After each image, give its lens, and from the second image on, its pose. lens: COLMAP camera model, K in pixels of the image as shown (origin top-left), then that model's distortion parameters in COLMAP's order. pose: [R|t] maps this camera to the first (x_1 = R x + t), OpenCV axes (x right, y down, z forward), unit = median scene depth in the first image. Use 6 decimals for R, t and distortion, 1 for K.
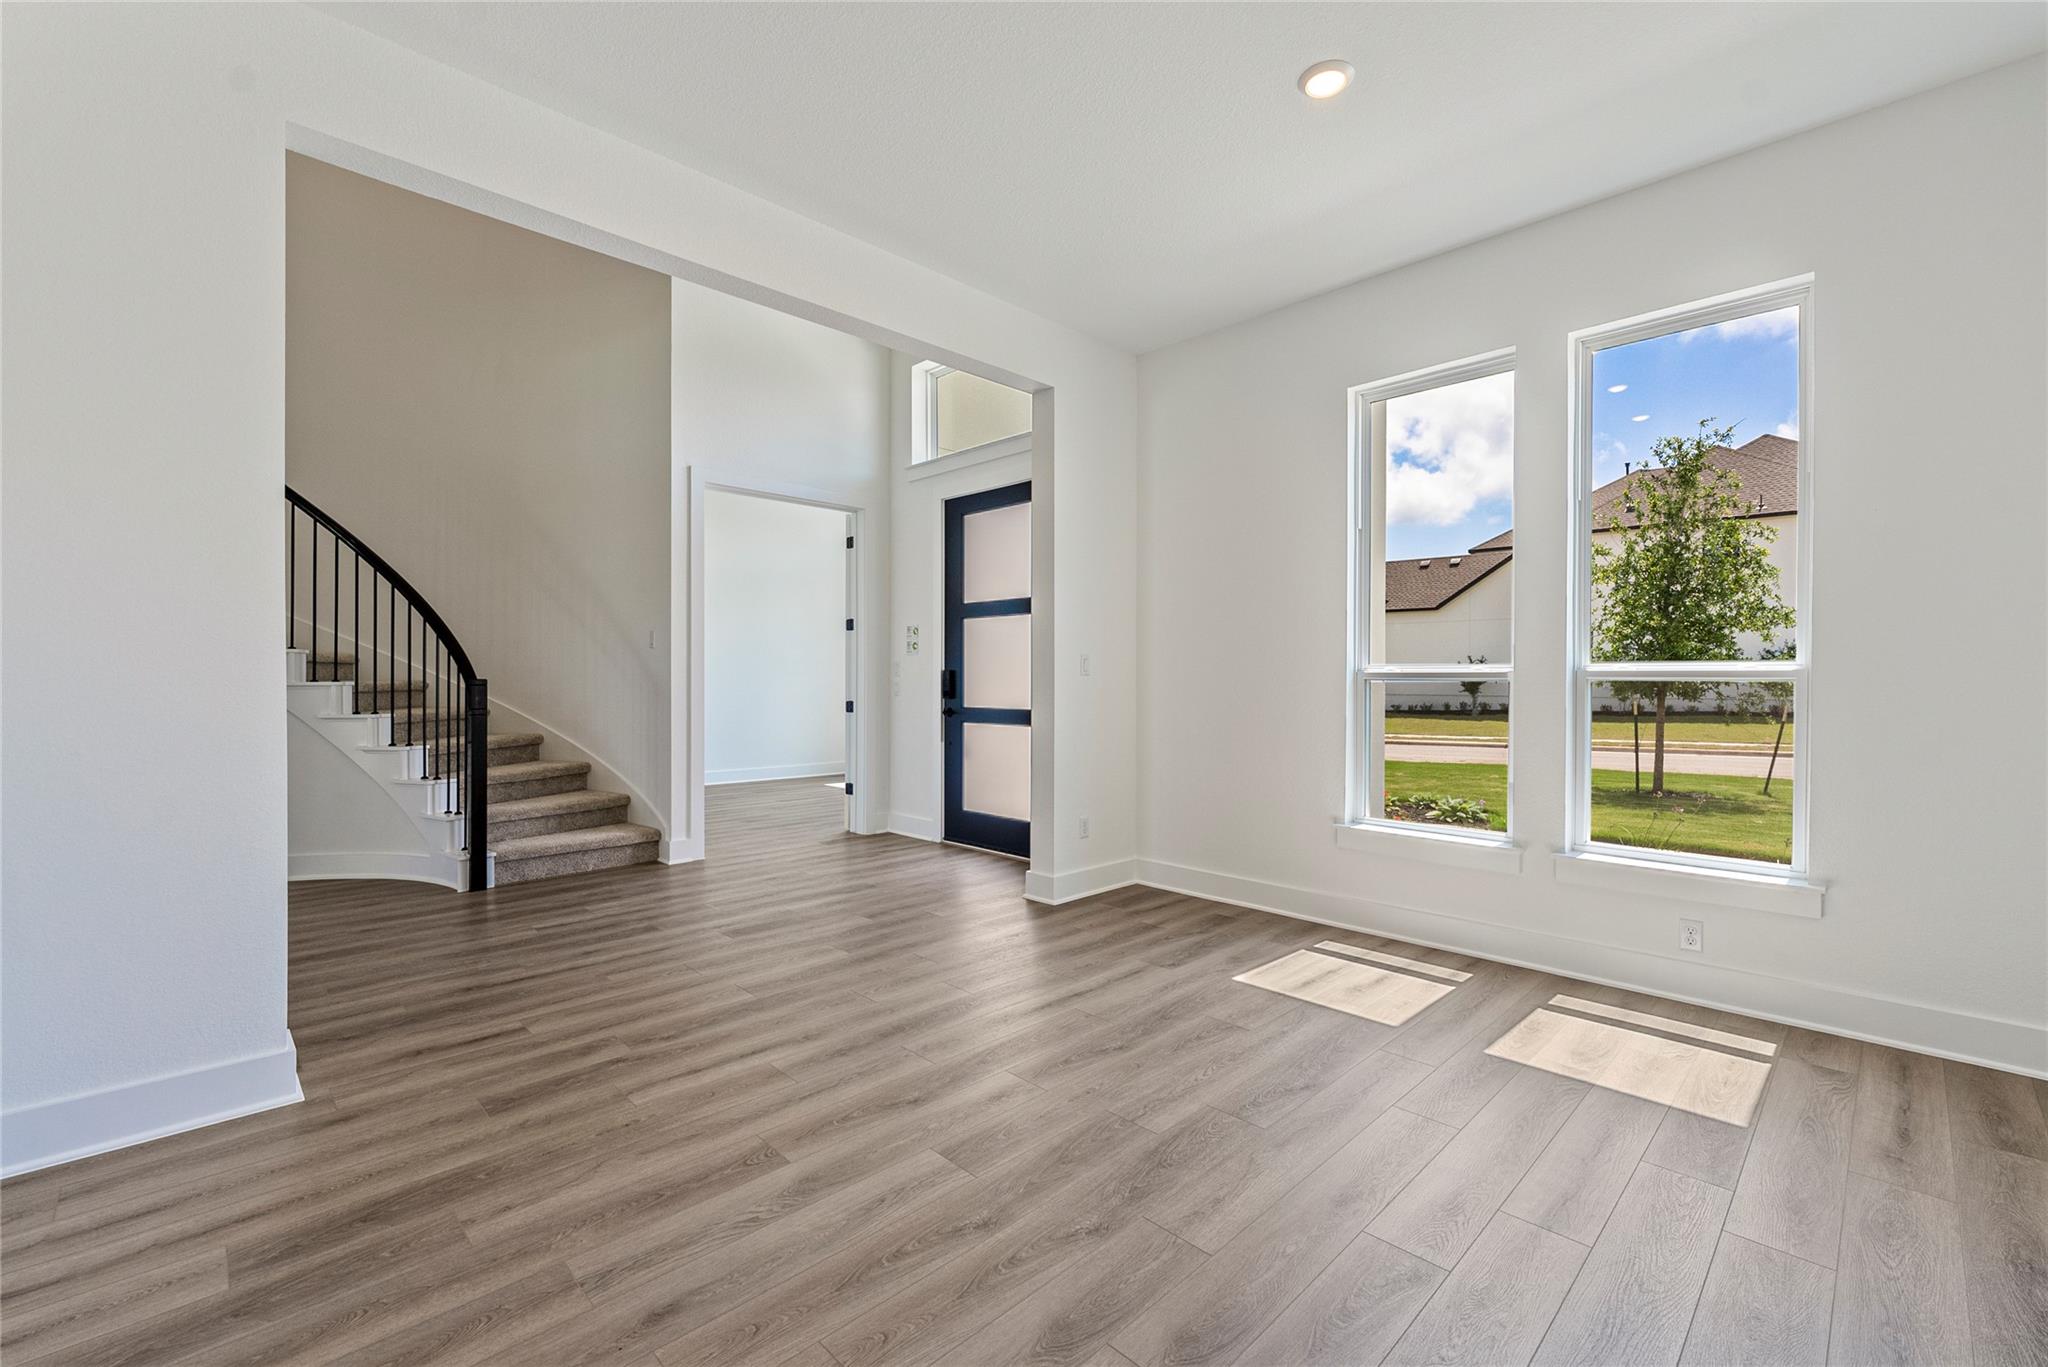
lens RADIAL K [[865.6, 0, 1040.2], [0, 865.6, 671.2], [0, 0, 1]] dist [-0.004447, -0.000515]
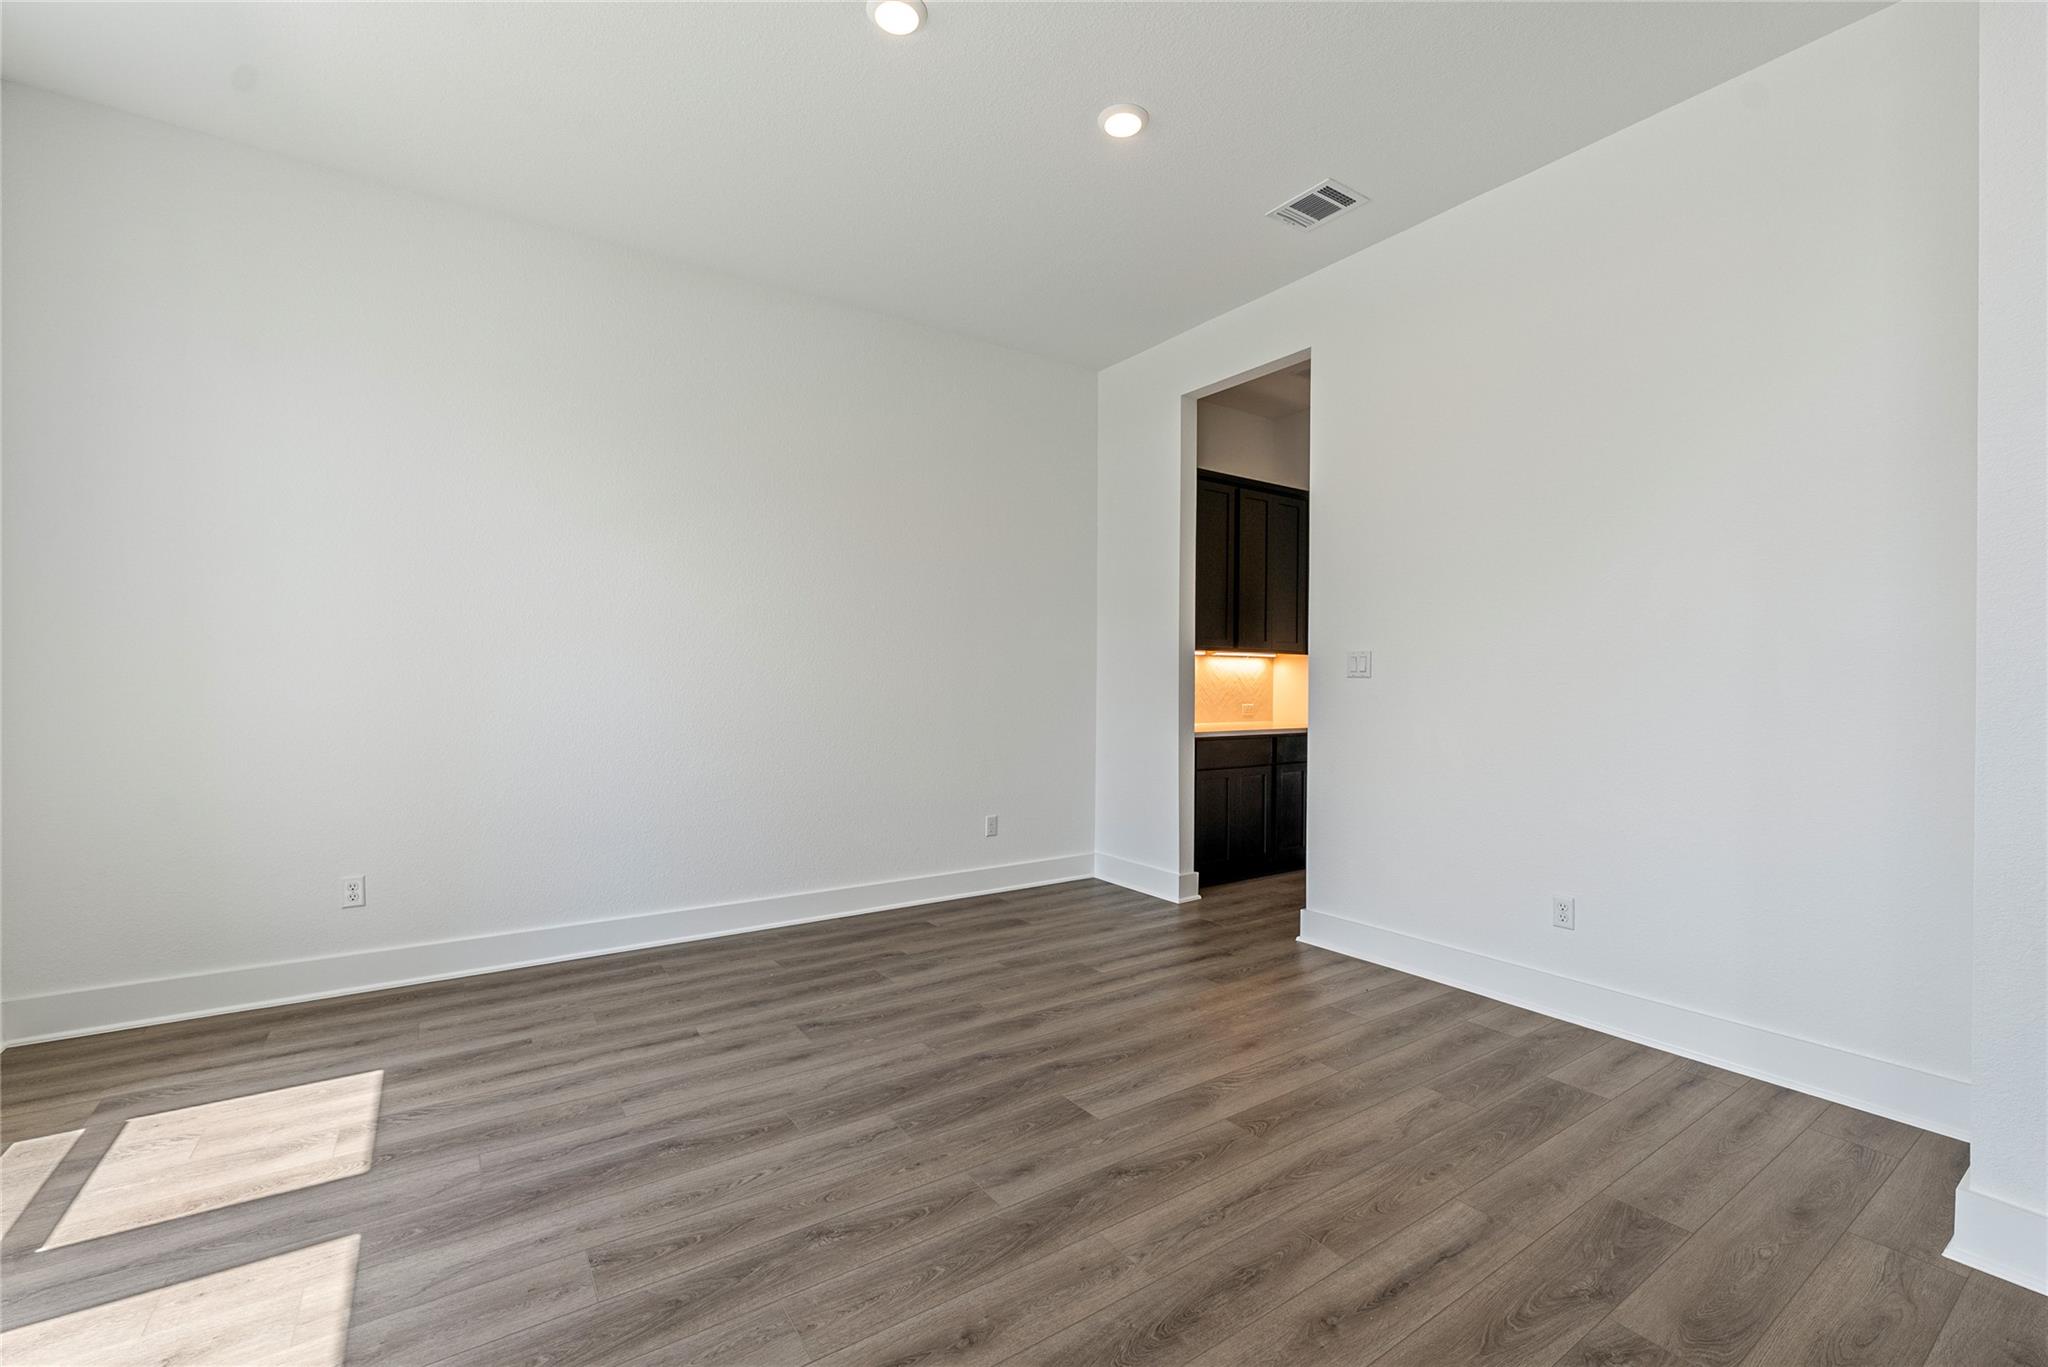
lens RADIAL K [[865.6, 0, 1022.7], [0, 865.6, 677.5], [0, 0, 1]] dist [-0.004447, -0.000515]
pose [[-0.981616, -0.009196, 0.190643, -0.237150], [-0.011225, 0.999891, -0.009566, 0.016576], [-0.190534, -0.011530, -0.981613, 2.116472]]
